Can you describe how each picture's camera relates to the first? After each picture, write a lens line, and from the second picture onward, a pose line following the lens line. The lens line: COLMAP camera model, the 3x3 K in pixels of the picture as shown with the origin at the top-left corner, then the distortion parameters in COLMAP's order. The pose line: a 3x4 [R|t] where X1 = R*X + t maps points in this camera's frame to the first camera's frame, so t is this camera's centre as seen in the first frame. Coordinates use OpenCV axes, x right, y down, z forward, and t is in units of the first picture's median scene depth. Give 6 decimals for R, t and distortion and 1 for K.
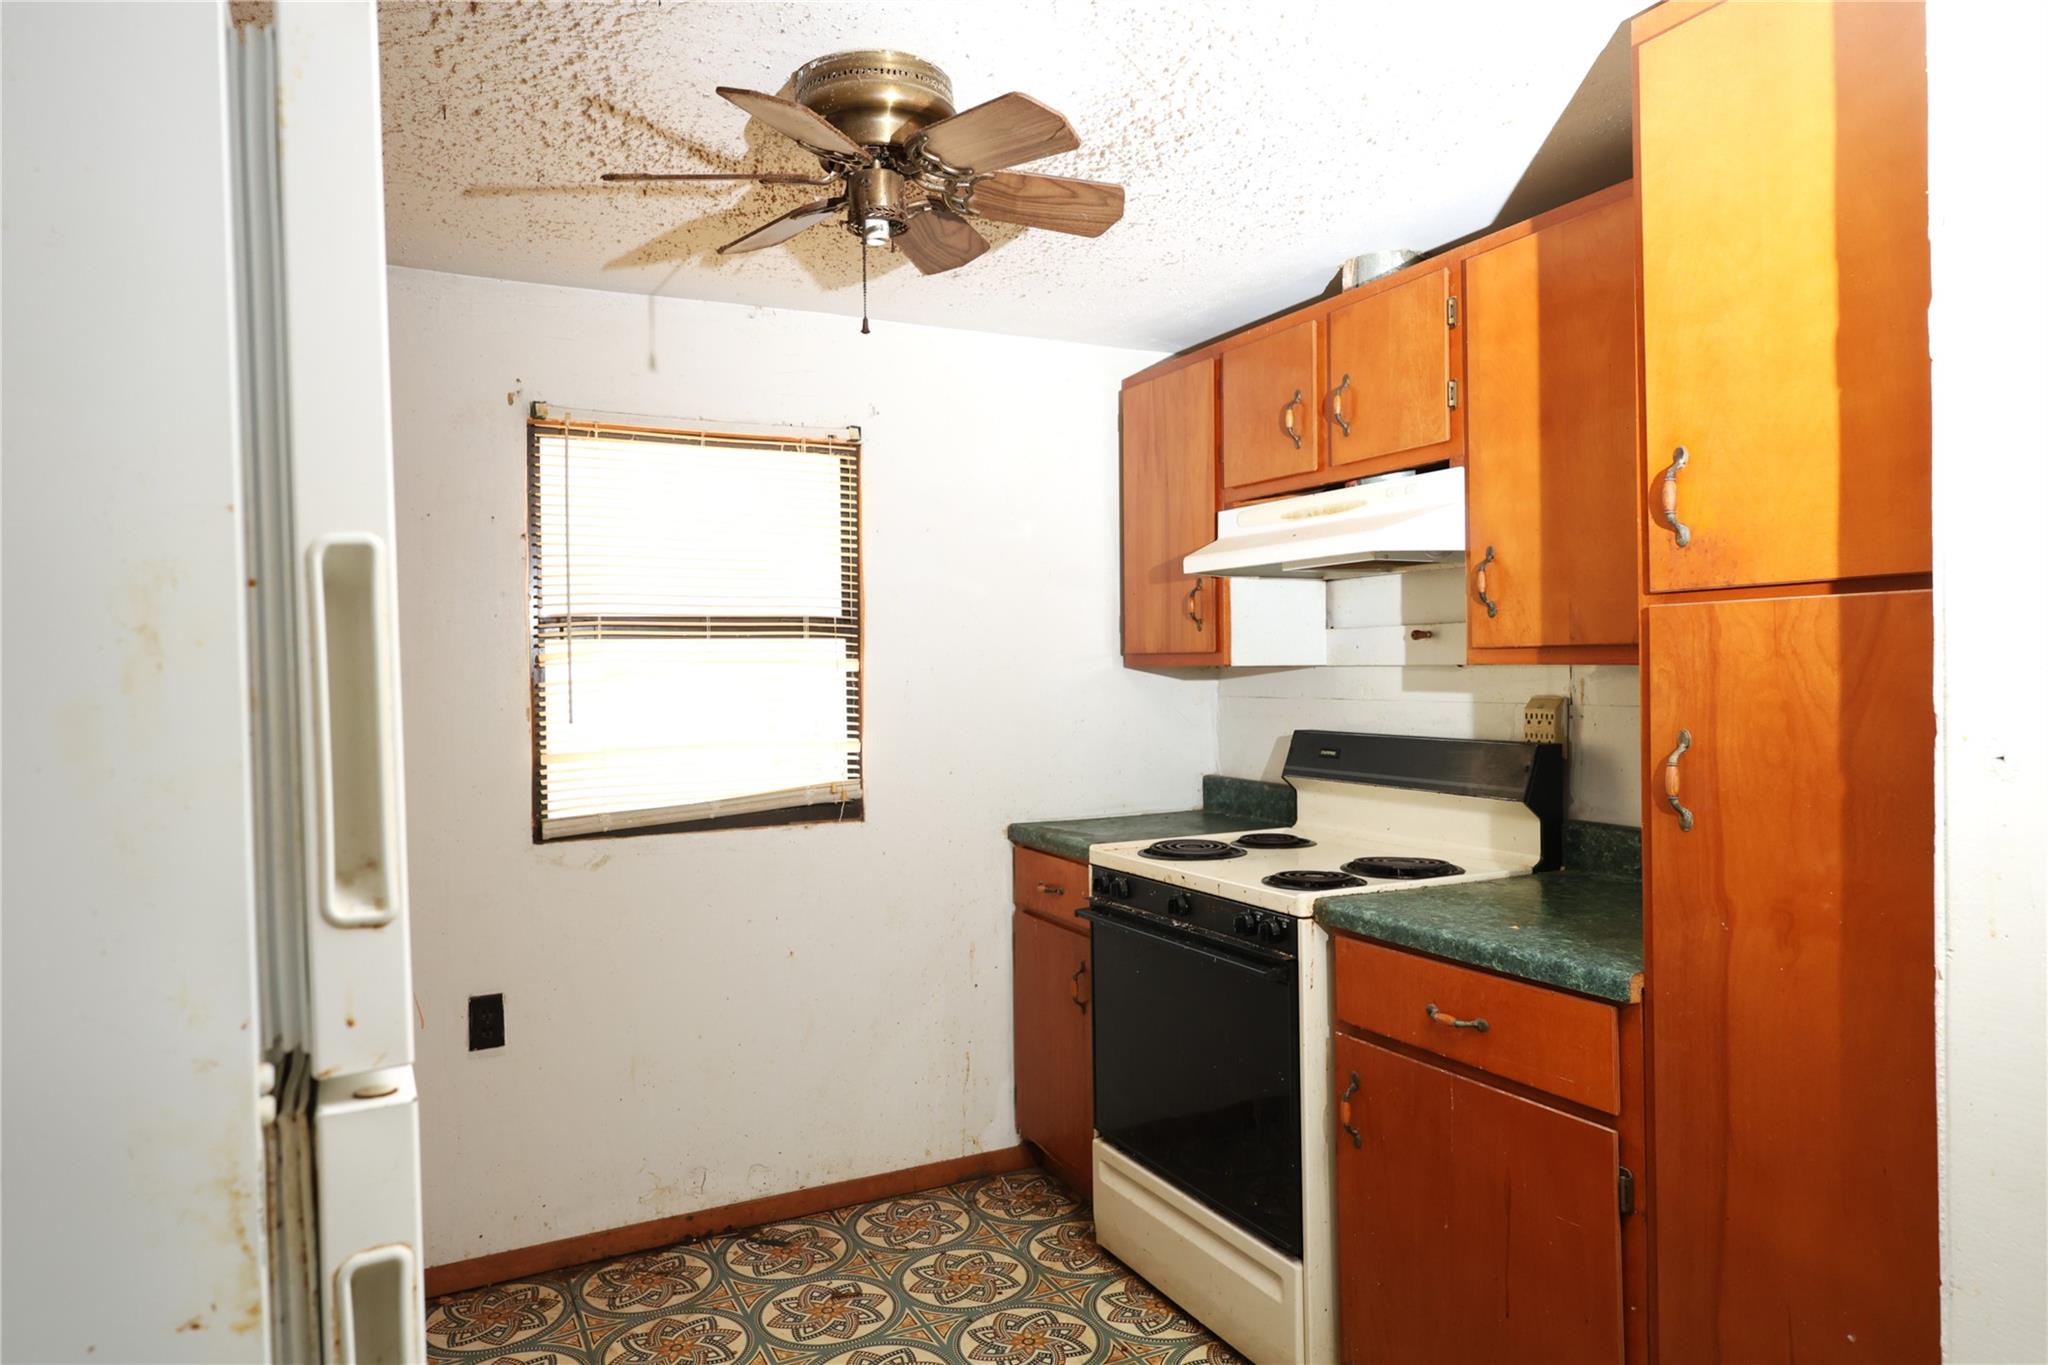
lens RADIAL K [[1296.5, 0, 1028.2], [0, 1296.5, 680.8], [0, 0, 1]] dist [-0.006819, -0.003520]
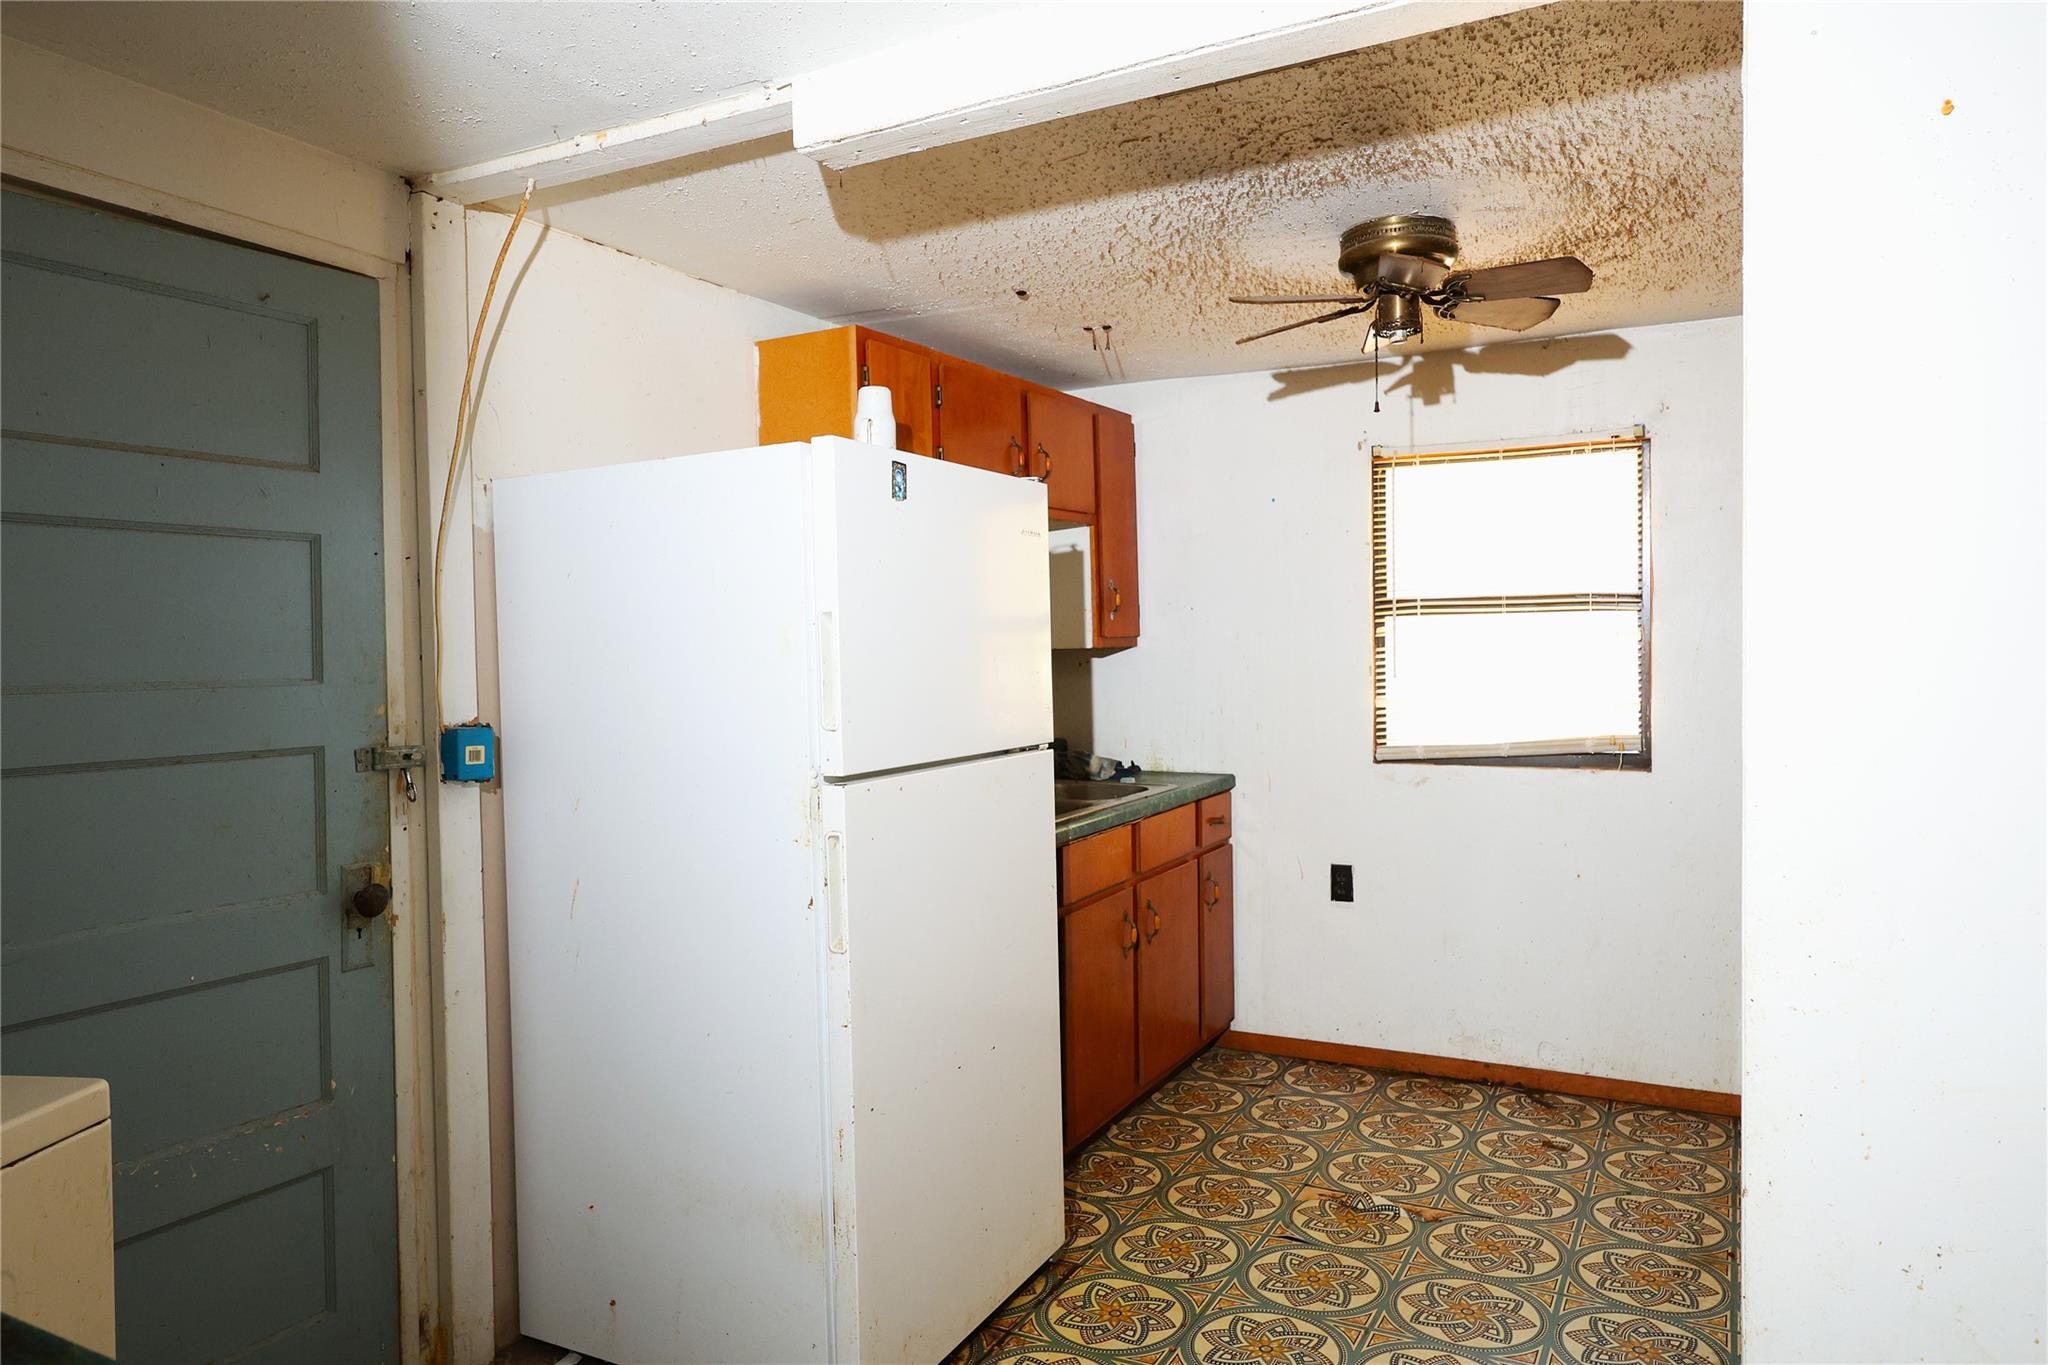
lens RADIAL K [[1296.5, 0, 1023.3], [0, 1296.5, 684.2], [0, 0, 1]] dist [-0.006819, -0.003520]
pose [[0.563715, 0.030799, -0.825395, 0.545613], [-0.002819, 0.999370, 0.035365, -0.007535], [0.825965, -0.017609, 0.563447, -0.099493]]
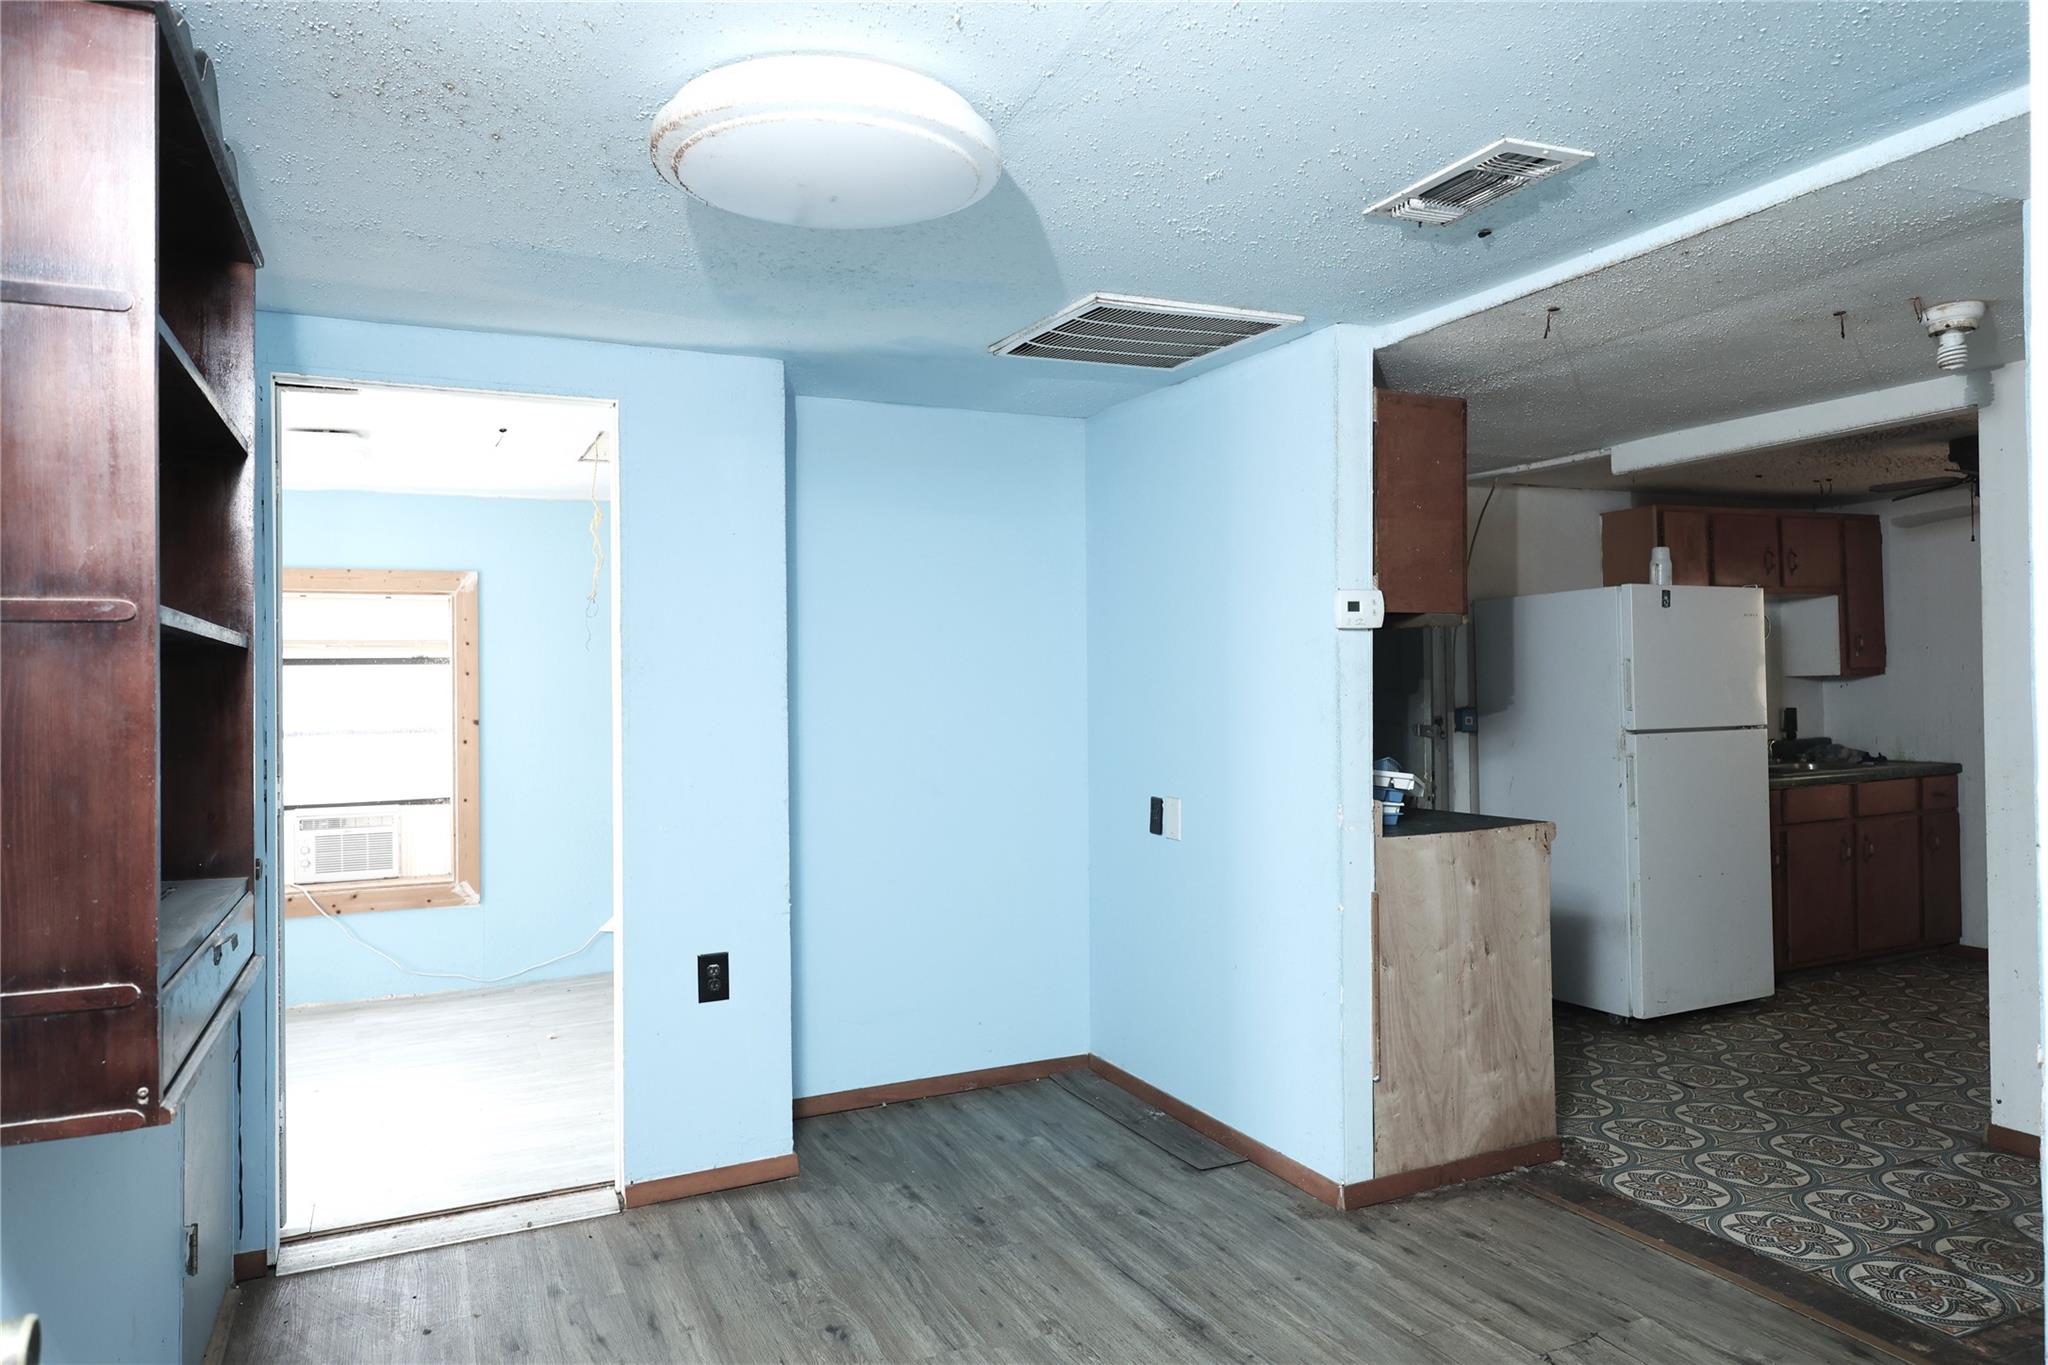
lens RADIAL K [[1296.5, 0, 1029.6], [0, 1296.5, 686.7], [0, 0, 1]] dist [-0.006819, -0.003520]
pose [[-0.031773, 0.015055, -0.999382, 1.608802], [0.002831, 0.999884, 0.014973, -0.012959], [0.999491, -0.002354, -0.031812, -0.513132]]
